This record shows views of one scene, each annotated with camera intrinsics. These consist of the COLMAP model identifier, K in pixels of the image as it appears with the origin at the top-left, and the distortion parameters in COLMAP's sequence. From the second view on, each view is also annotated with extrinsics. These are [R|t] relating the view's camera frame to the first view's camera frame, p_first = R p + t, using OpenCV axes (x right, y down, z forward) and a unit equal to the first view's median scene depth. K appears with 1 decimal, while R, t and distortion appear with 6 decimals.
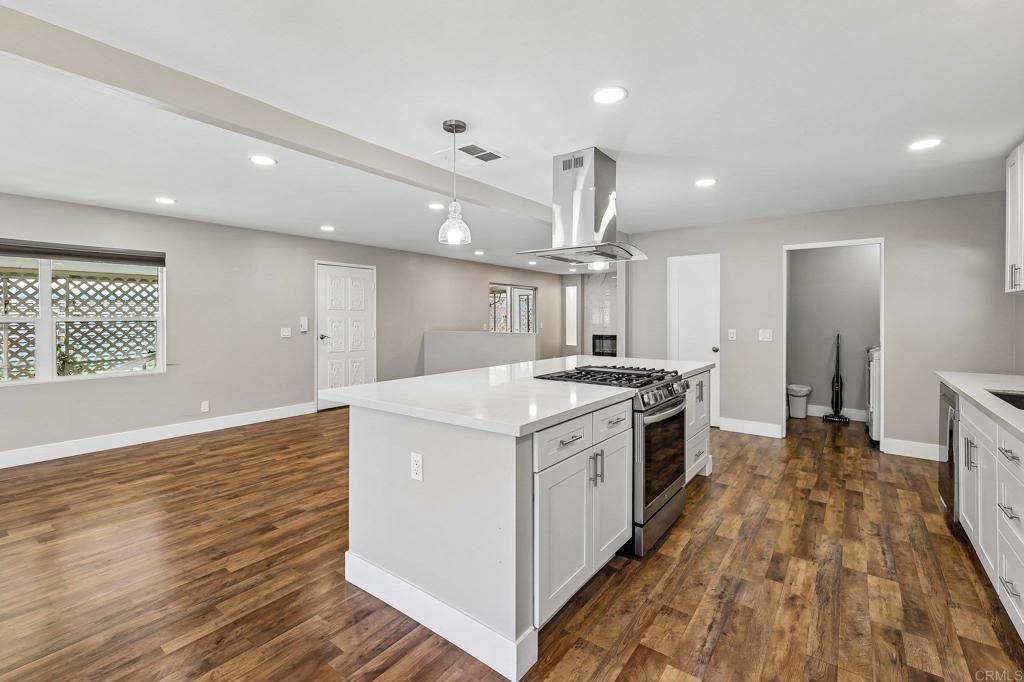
lens RADIAL K [[455.6, 0, 505.2], [0, 455.6, 331.4], [0, 0, 1]] dist [-0.001835, 0.000737]
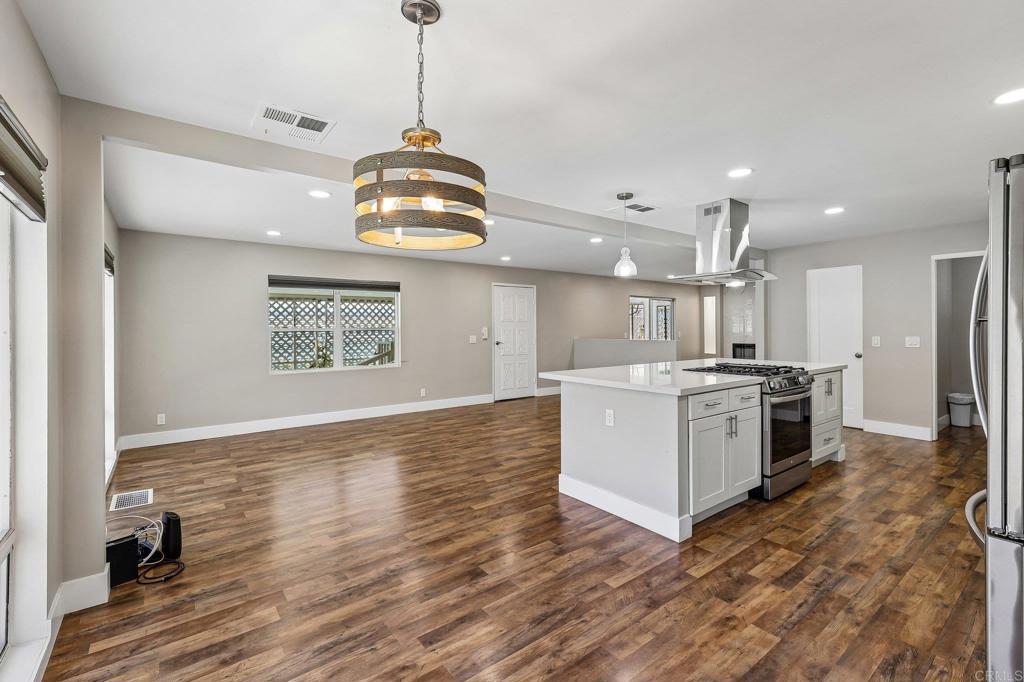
lens RADIAL K [[455.6, 0, 505.2], [0, 455.6, 331.4], [0, 0, 1]] dist [-0.001835, 0.000737]
pose [[0.961946, -0.003013, -0.273224, -0.072221], [-0.003117, 0.999753, -0.021999, 0.017063], [0.273223, 0.022013, 0.961699, -0.443514]]
